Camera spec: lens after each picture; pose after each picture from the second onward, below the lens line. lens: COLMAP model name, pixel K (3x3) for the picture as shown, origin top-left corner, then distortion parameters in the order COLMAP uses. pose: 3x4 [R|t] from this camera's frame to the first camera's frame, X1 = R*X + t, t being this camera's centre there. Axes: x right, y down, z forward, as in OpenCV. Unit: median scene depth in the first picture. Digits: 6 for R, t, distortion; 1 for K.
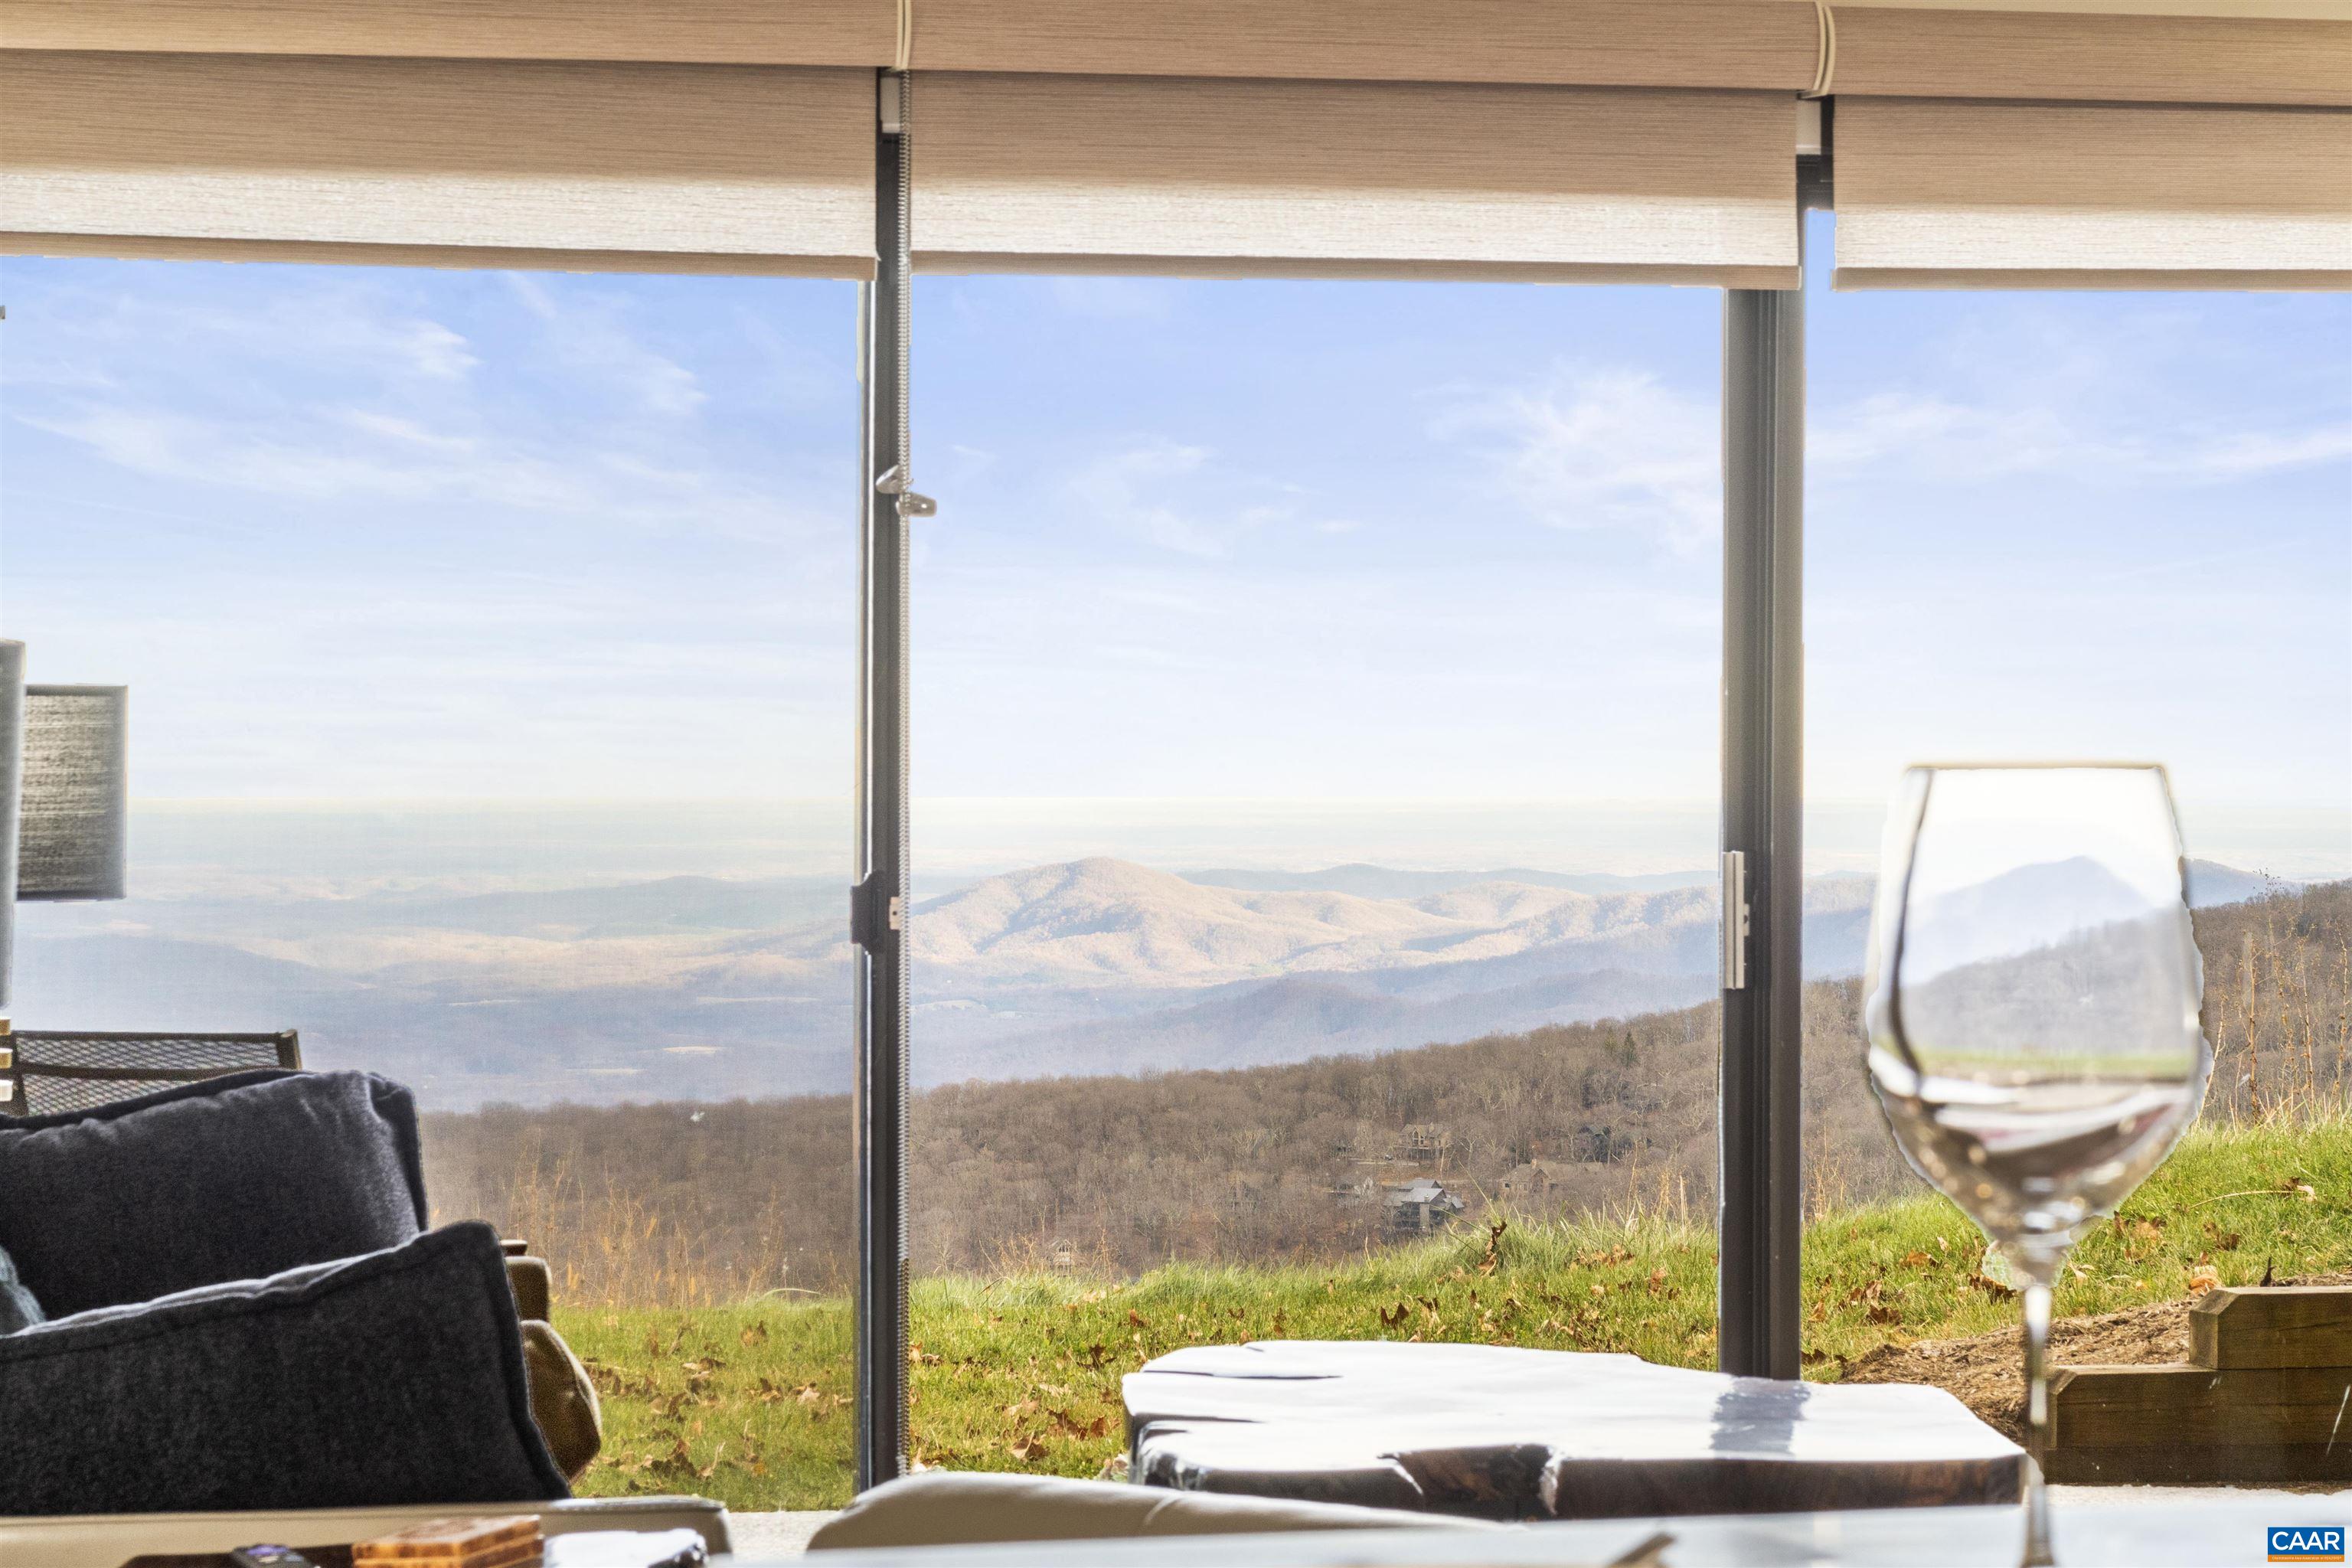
lens RADIAL K [[5535.2, 0, 1176.0], [0, 5535.2, 784.0], [0, 0, 1]] dist [-0.019624, -0.475978]
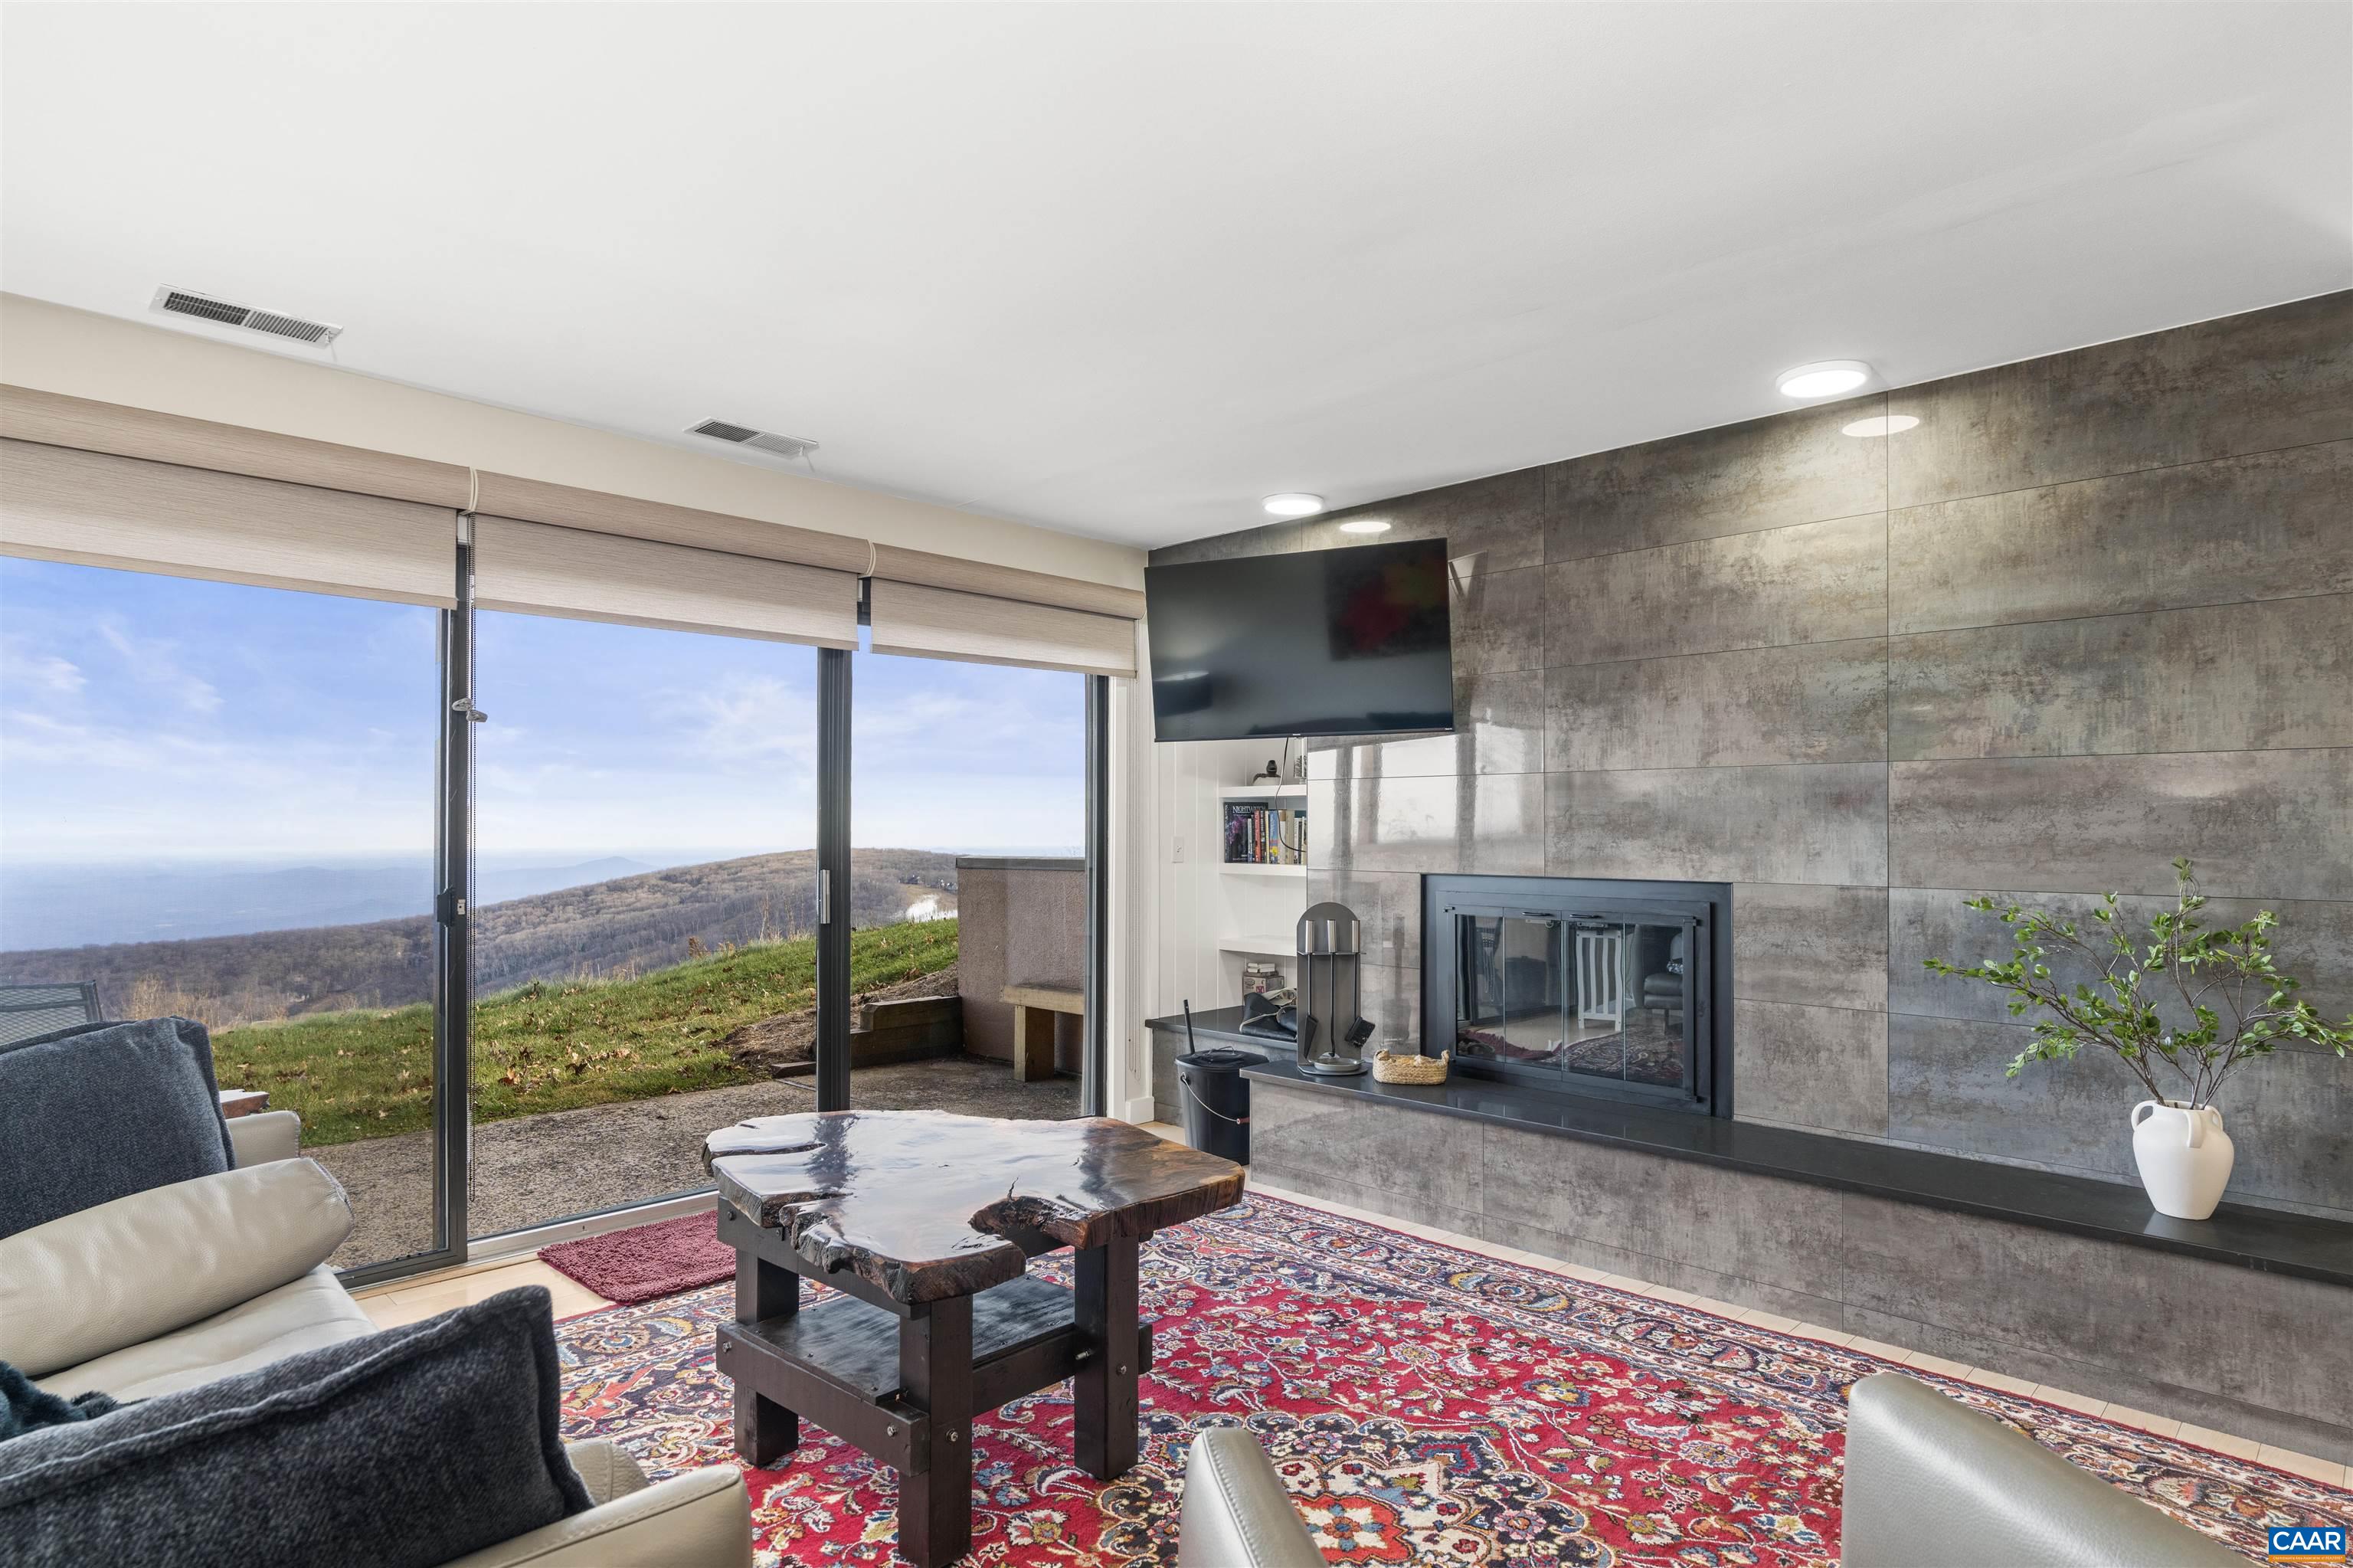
lens RADIAL K [[1267.8, 0, 1184.2], [0, 1267.8, 819.9], [0, 0, 1]] dist [-0.003738, 0.001226]
pose [[0.830001, 0.001922, 0.557759, -0.093097], [0.007861, 0.999854, -0.015144, -0.000813], [-0.557707, 0.016954, 0.829865, 0.441347]]
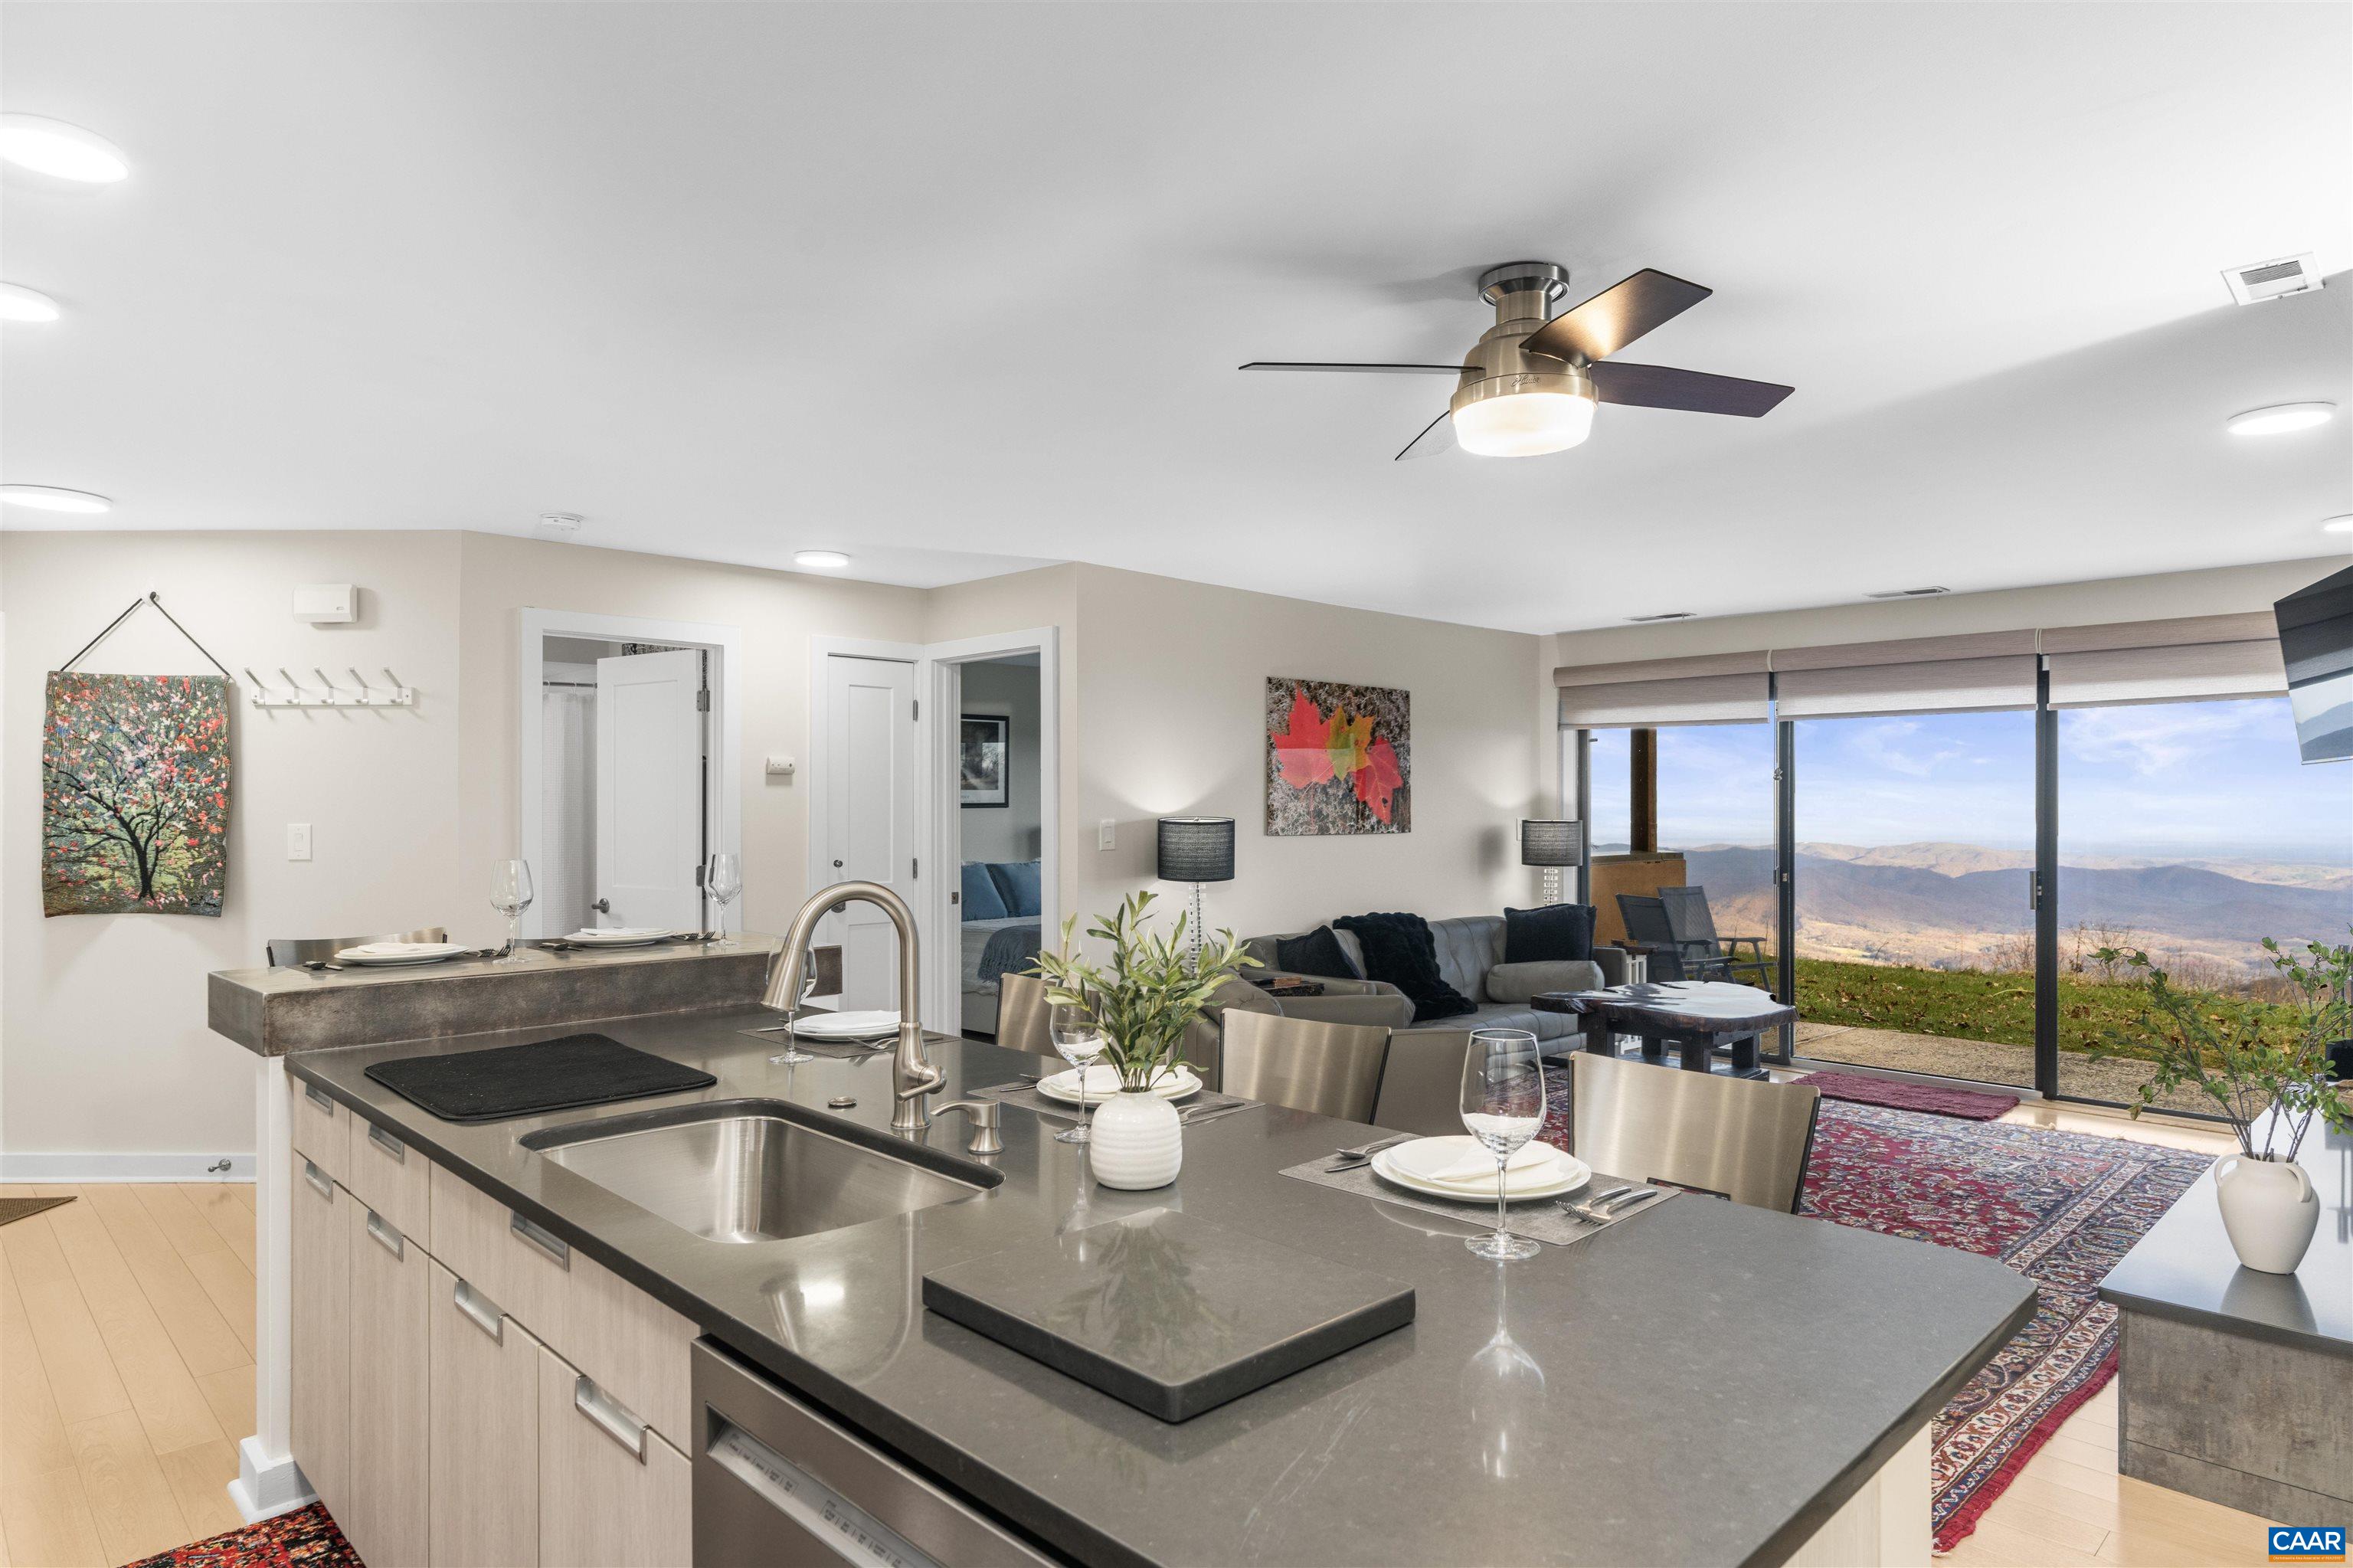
lens RADIAL K [[1350.8, 0, 1191.1], [0, 1350.8, 800.5], [0, 0, 1]] dist [-0.001541, 0.000687]
pose [[0.545486, -0.003180, -0.838114, 0.551953], [-0.012404, 0.999853, -0.011867, -0.016314], [0.838028, 0.016870, 0.545366, 0.091535]]
